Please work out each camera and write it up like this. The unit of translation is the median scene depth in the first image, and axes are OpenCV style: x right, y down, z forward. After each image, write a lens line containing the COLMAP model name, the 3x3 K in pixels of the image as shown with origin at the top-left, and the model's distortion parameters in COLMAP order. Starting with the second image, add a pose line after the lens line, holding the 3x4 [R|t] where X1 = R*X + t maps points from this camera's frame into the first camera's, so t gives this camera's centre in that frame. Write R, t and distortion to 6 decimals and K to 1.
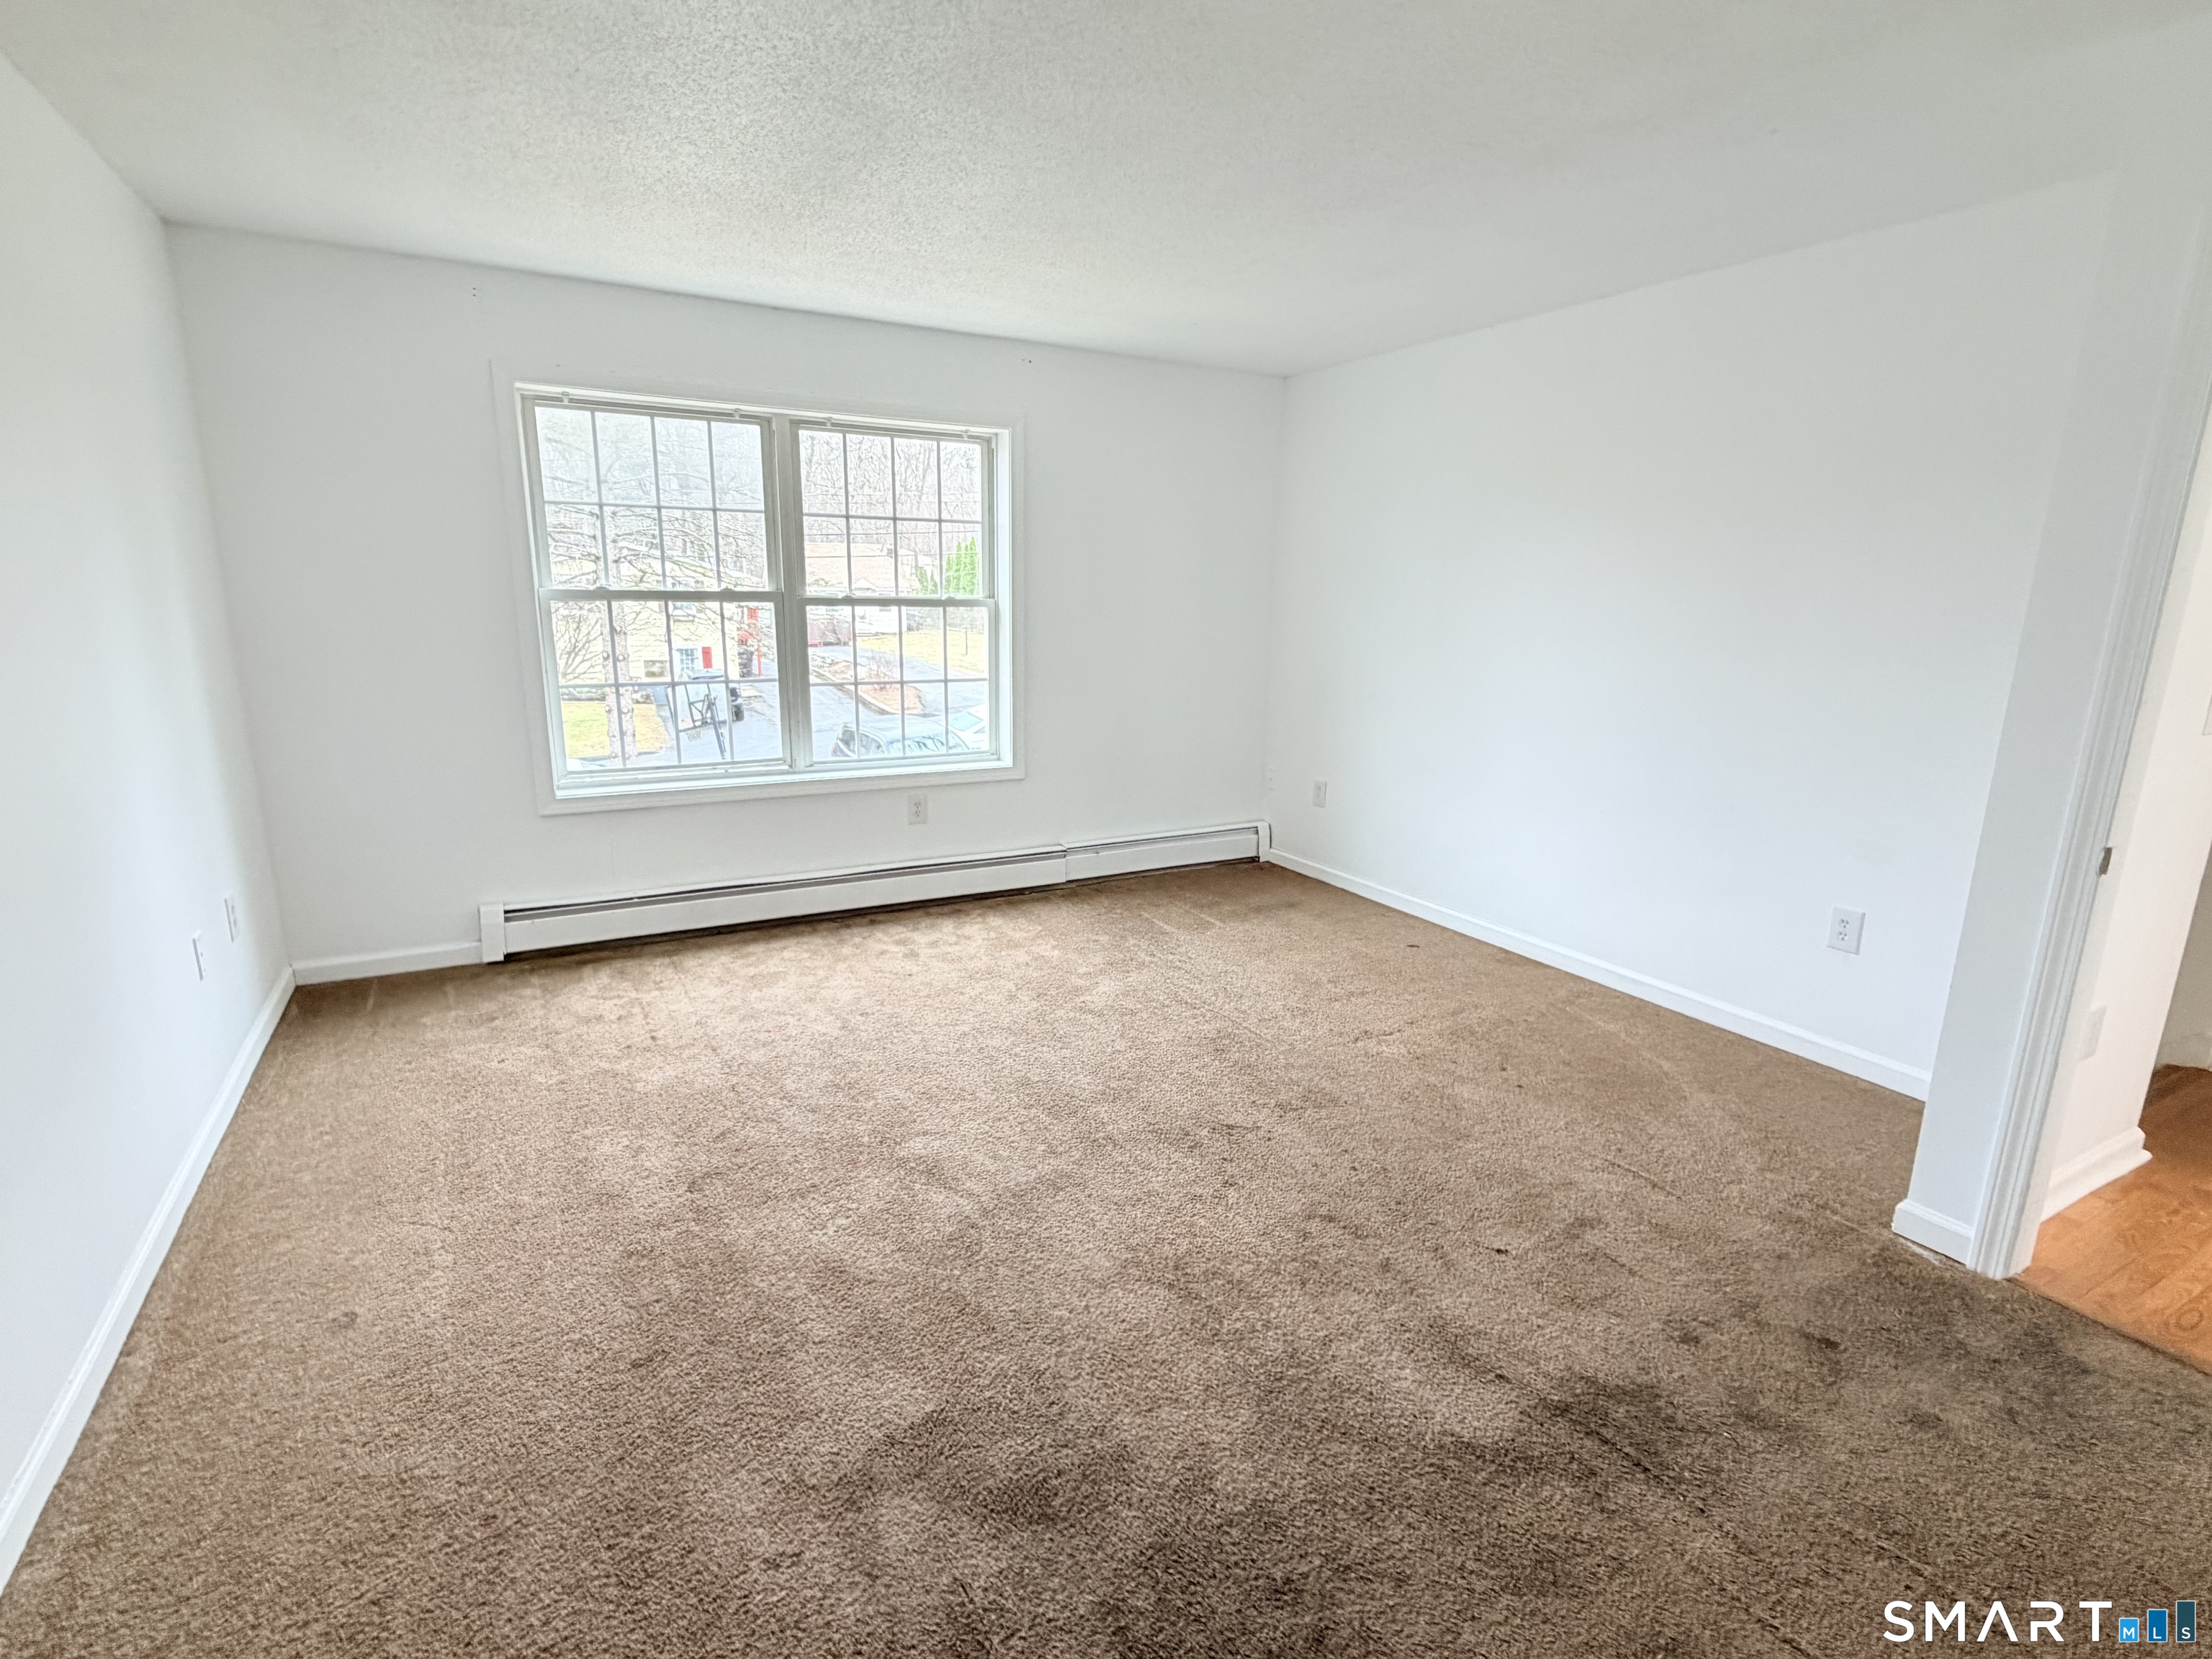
lens RADIAL K [[1057.1, 0, 1106.0], [0, 1057.1, 829.5], [0, 0, 1]] dist [0.001728, 0.000159]
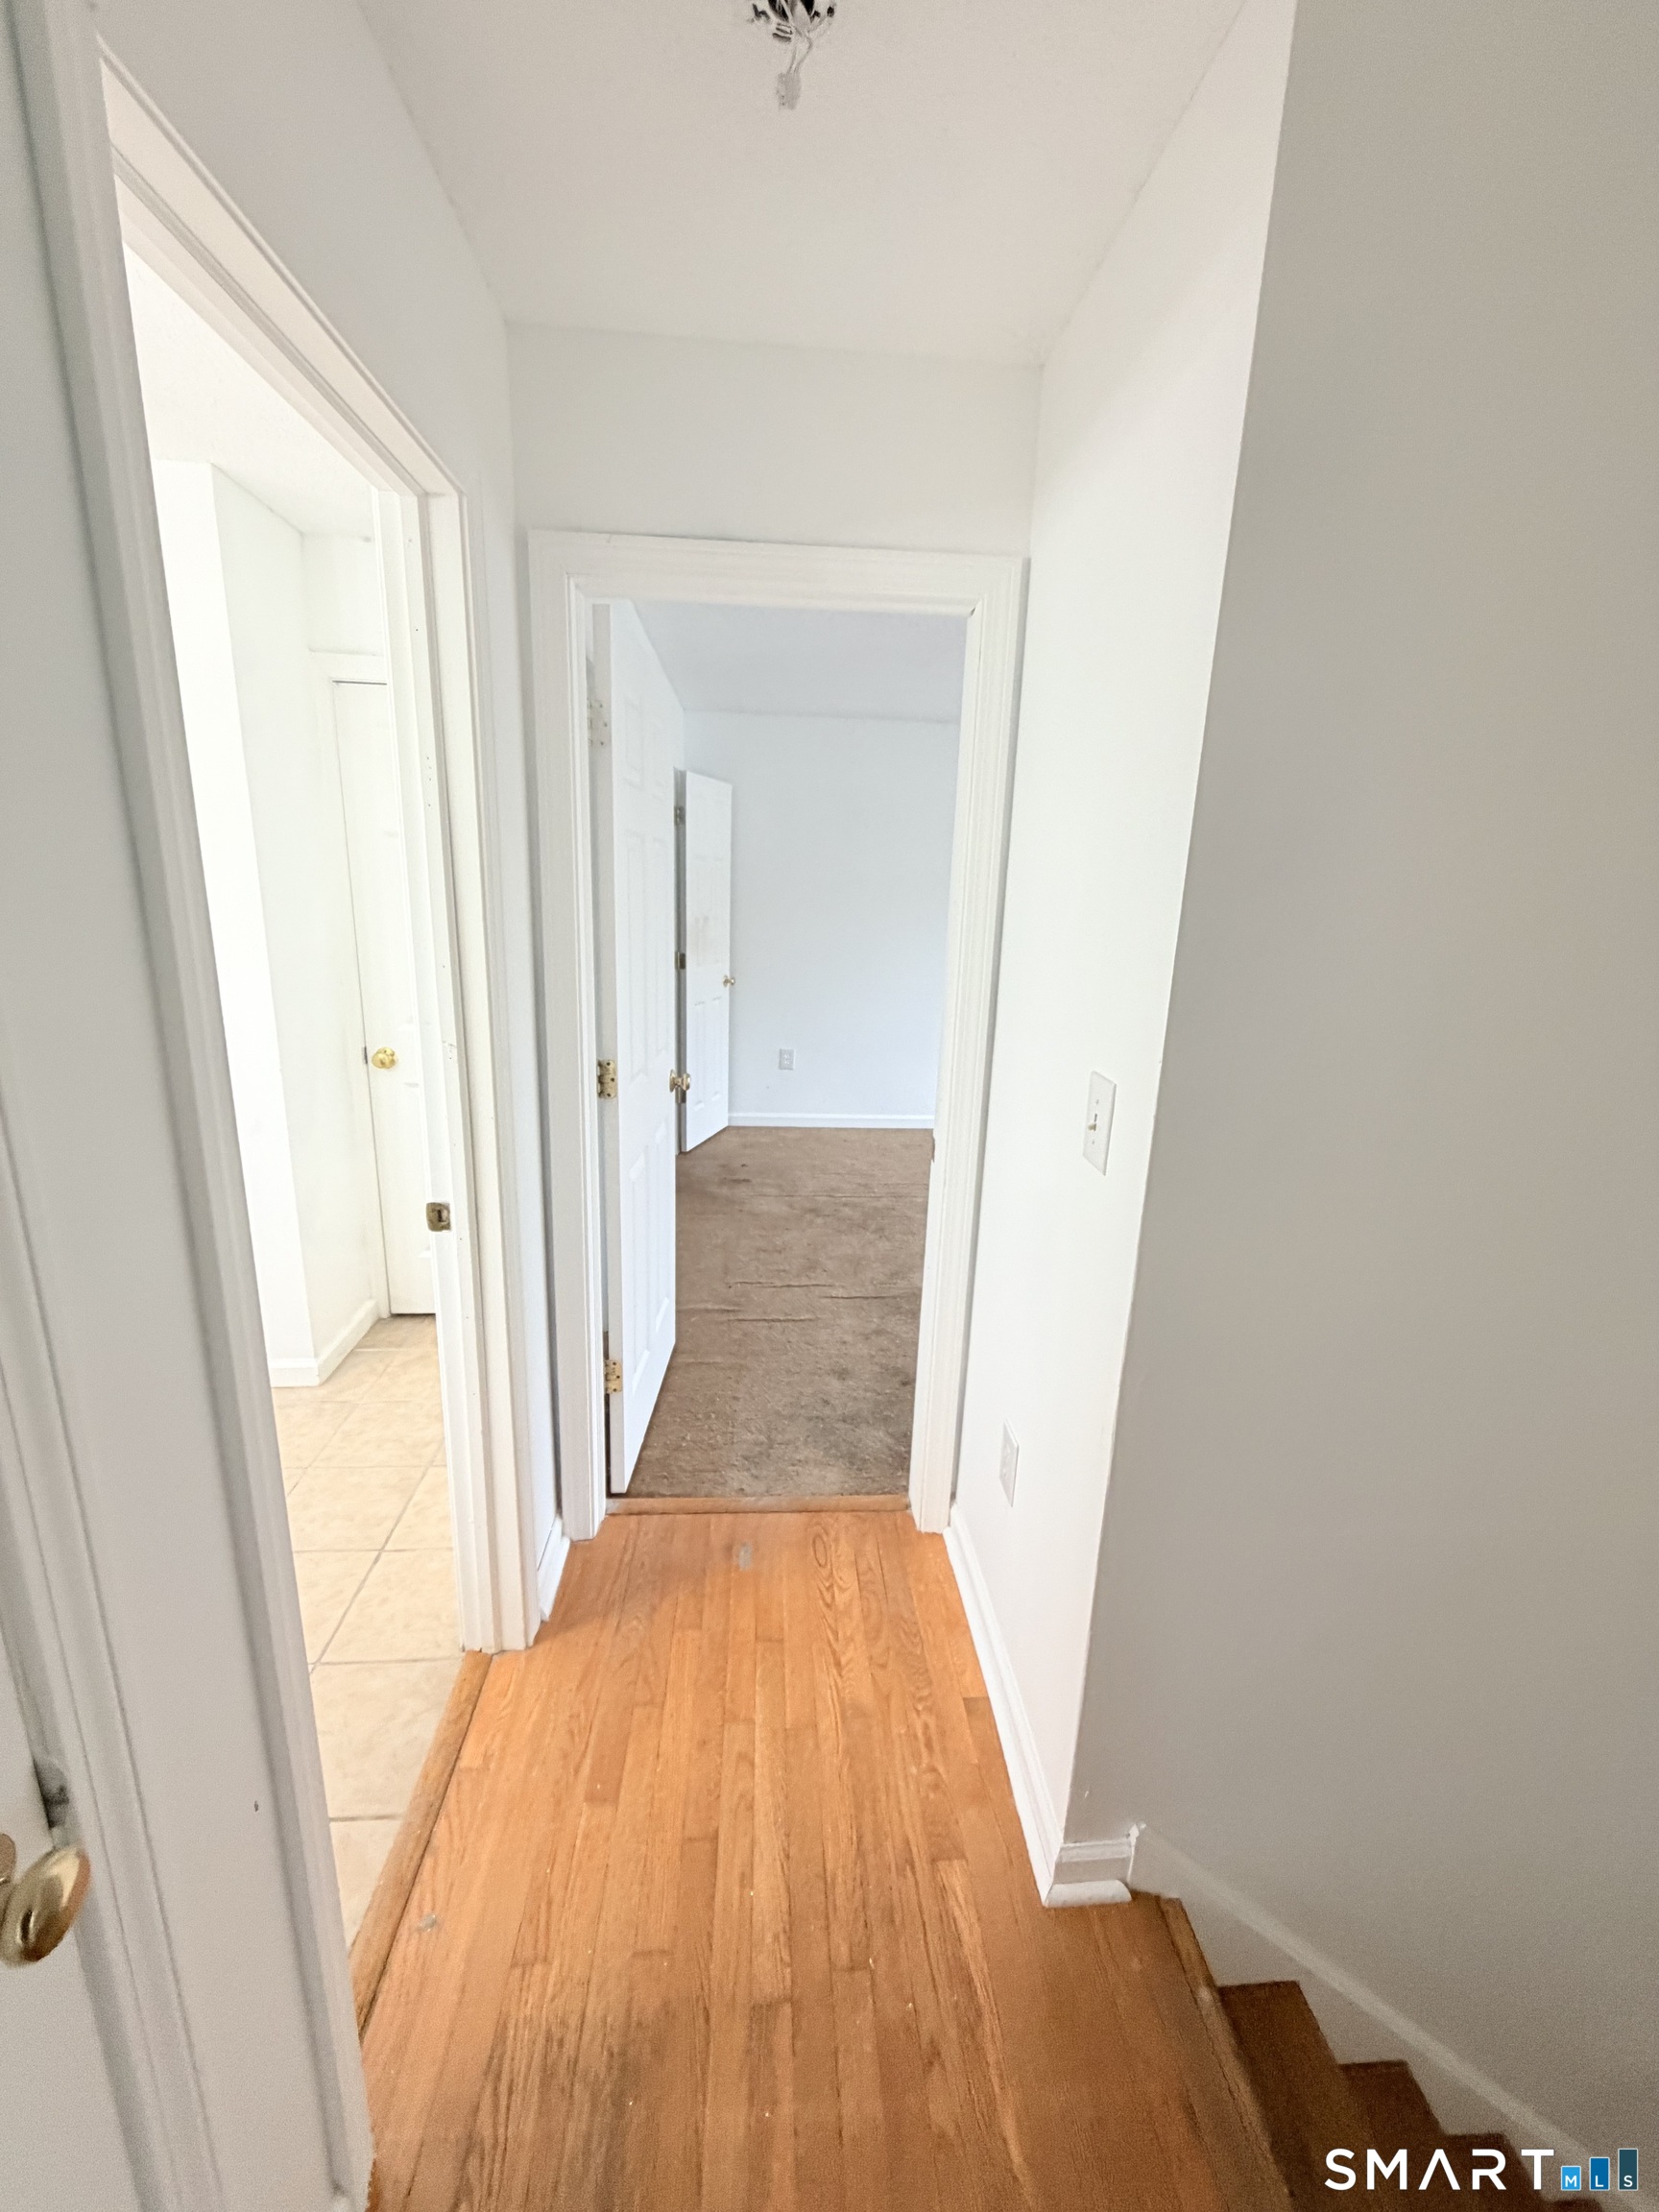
lens RADIAL K [[881.1, 0, 829.5], [0, 881.1, 1106.0], [0, 0, 1]] dist [0.000025, 0.000262]
pose [[-0.415141, 0.193414, -0.888960, 0.968747], [-0.244604, 0.917429, 0.313837, -0.148477], [0.876257, 0.347730, -0.333552, 0.635486]]
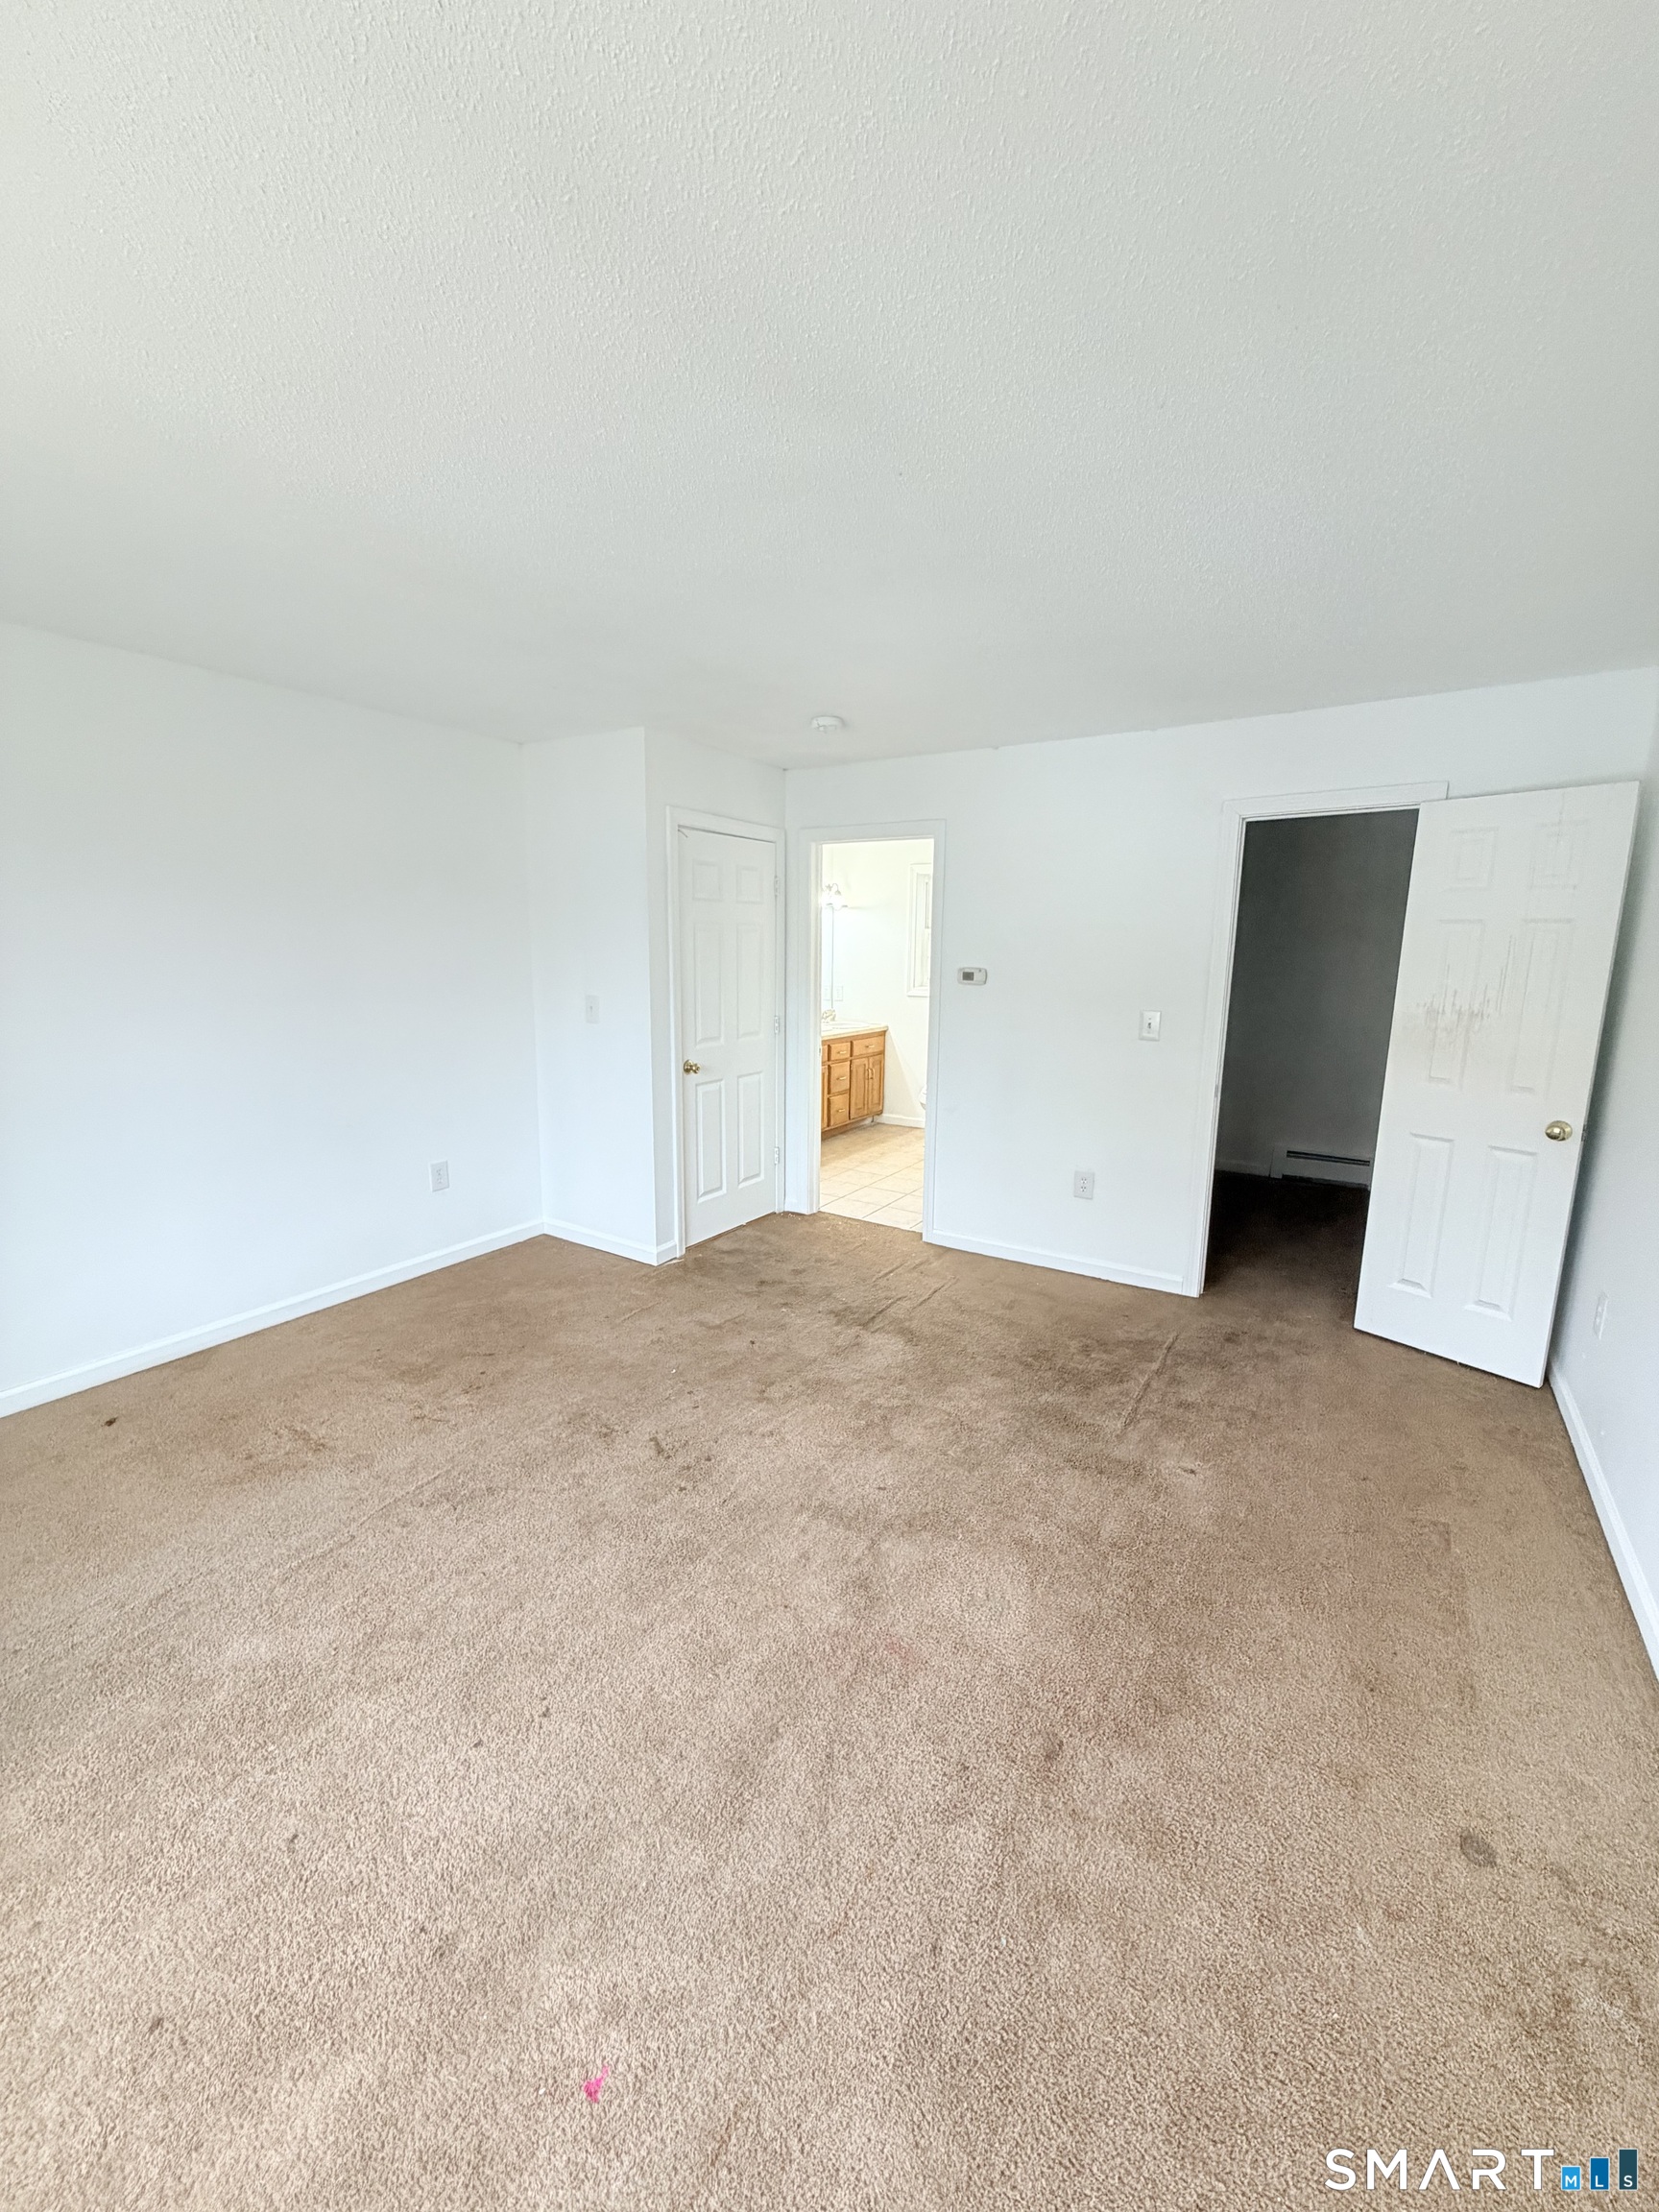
lens RADIAL K [[881.1, 0, 829.5], [0, 881.1, 1106.0], [0, 0, 1]] dist [0.000025, 0.000262]
pose [[-0.482171, -0.181375, 0.857096, -0.511933], [0.174003, 0.939017, 0.296599, -0.222487], [-0.858624, 0.292148, -0.421207, 0.835019]]
